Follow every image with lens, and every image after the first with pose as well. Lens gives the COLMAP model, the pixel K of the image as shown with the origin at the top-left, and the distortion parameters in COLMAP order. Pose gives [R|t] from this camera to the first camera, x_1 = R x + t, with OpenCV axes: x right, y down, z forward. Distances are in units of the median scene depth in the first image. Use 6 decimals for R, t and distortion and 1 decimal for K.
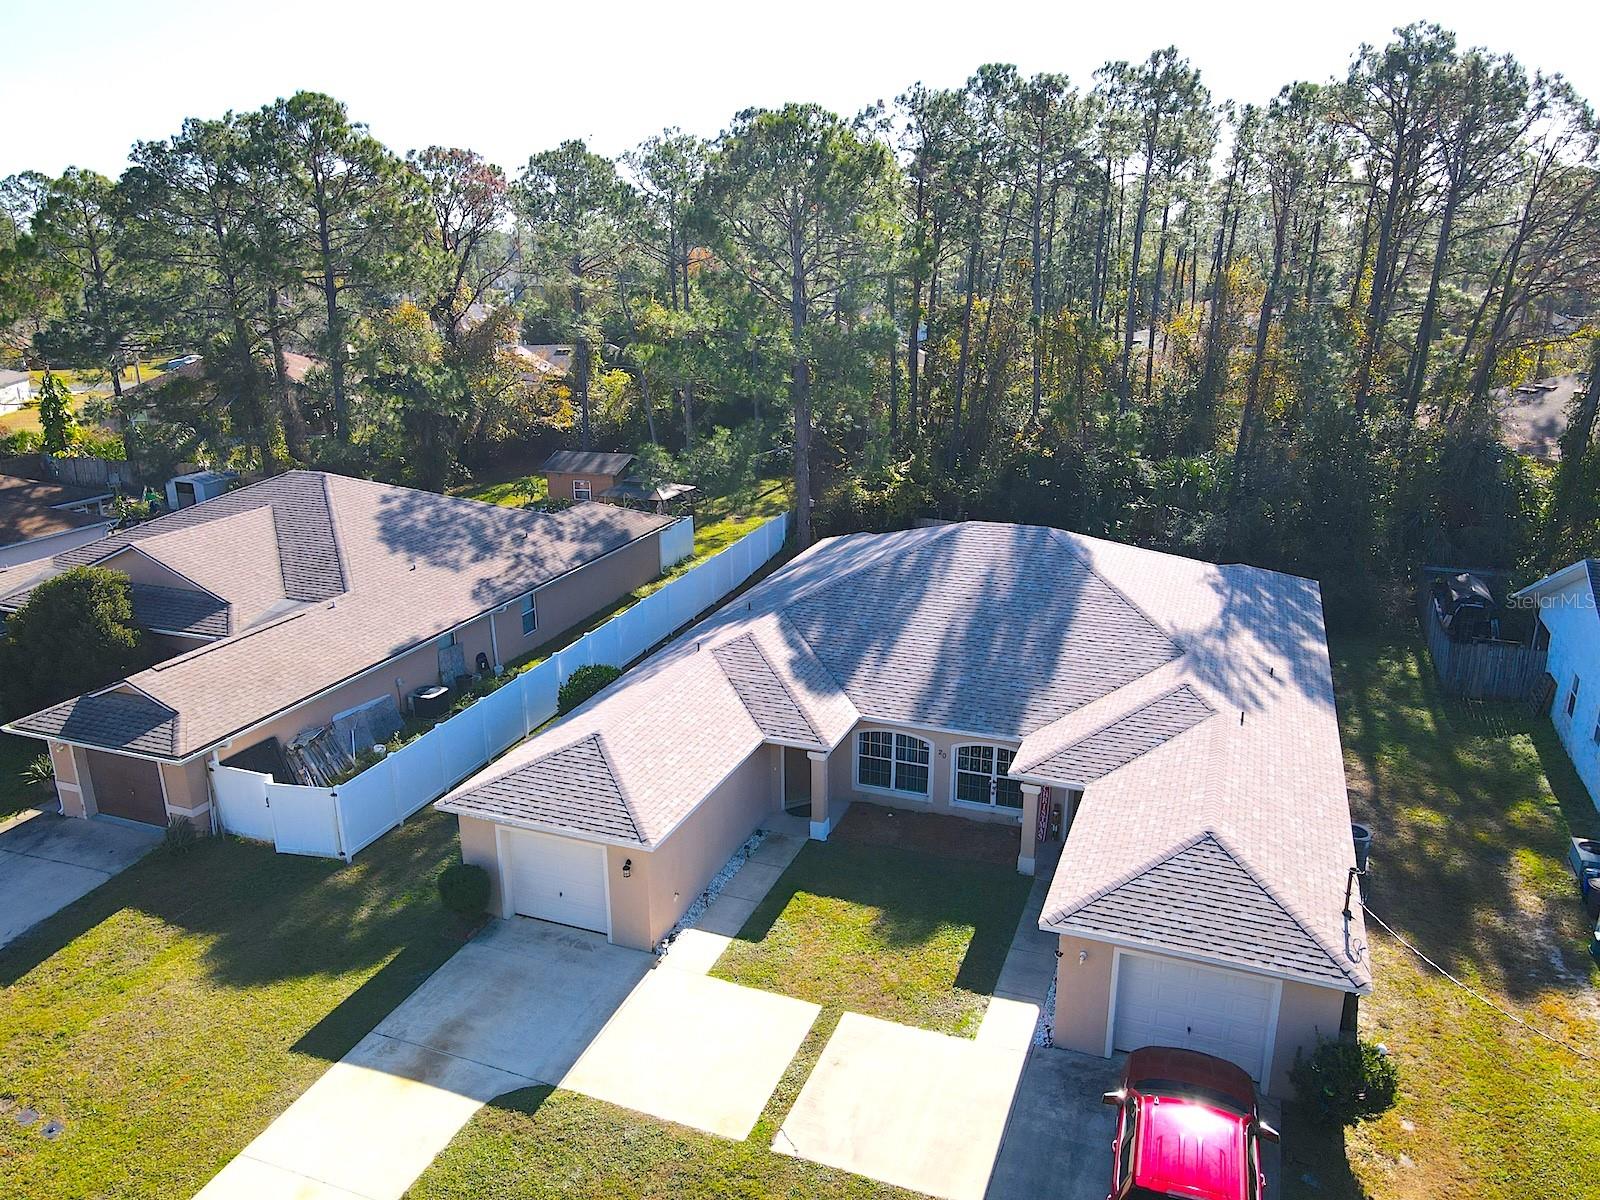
lens RADIAL K [[1178.3, 0, 792.3], [0, 1178.3, 605.2], [0, 0, 1]] dist [0.005945, 0.009292]
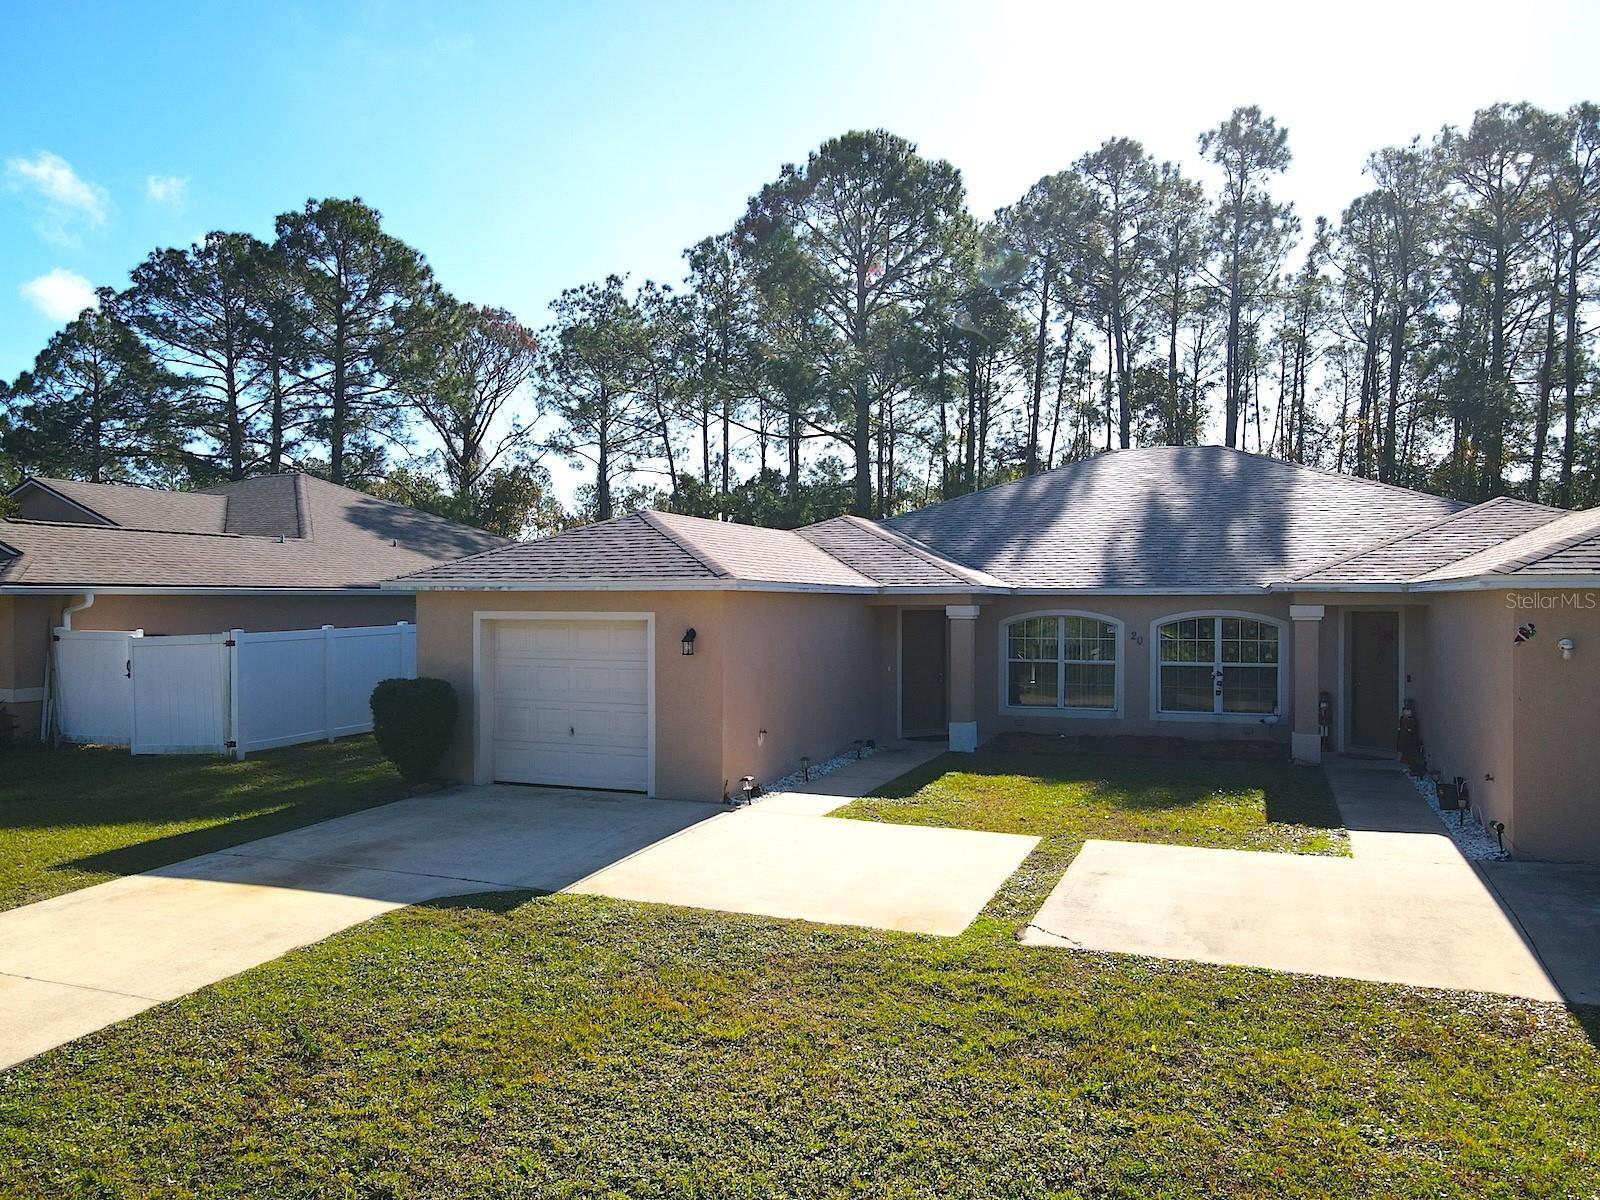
lens RADIAL K [[1178.3, 0, 792.3], [0, 1178.3, 605.2], [0, 0, 1]] dist [0.005945, 0.009292]
pose [[0.999971, 0.007273, -0.002193, -0.081084], [-0.007596, 0.955956, -0.293412, 0.357180], [-0.000037, 0.293420, 0.955984, 0.396439]]
